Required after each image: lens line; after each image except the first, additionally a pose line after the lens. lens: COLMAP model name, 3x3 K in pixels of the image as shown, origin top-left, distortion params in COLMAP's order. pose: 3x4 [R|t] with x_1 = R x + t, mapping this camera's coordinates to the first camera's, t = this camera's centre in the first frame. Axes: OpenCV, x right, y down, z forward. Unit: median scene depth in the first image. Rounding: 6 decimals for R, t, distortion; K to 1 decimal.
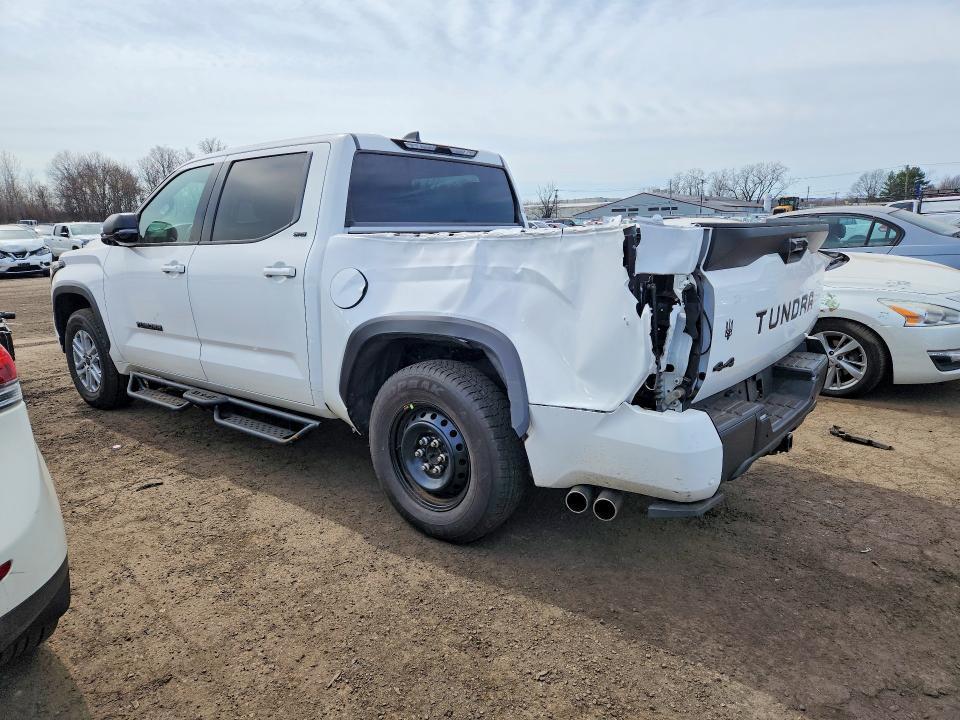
lens RADIAL K [[651.0, 0, 480.0], [0, 651.0, 360.0], [0, 0, 1]] dist [0.034849, -0.005914]
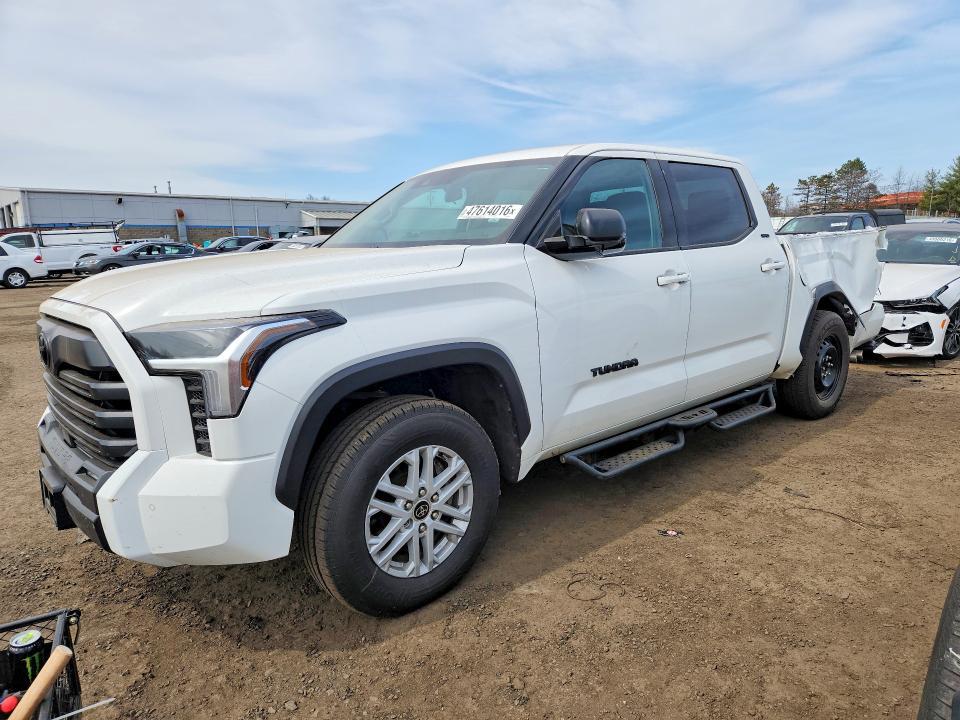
lens RADIAL K [[651.0, 0, 480.0], [0, 651.0, 360.0], [0, 0, 1]] dist [0.034849, -0.005914]
pose [[0.154588, -0.163249, 0.974398, -1.553326], [0.218058, 0.967570, 0.127511, -0.231974], [-0.963615, 0.192763, 0.185172, 1.287909]]
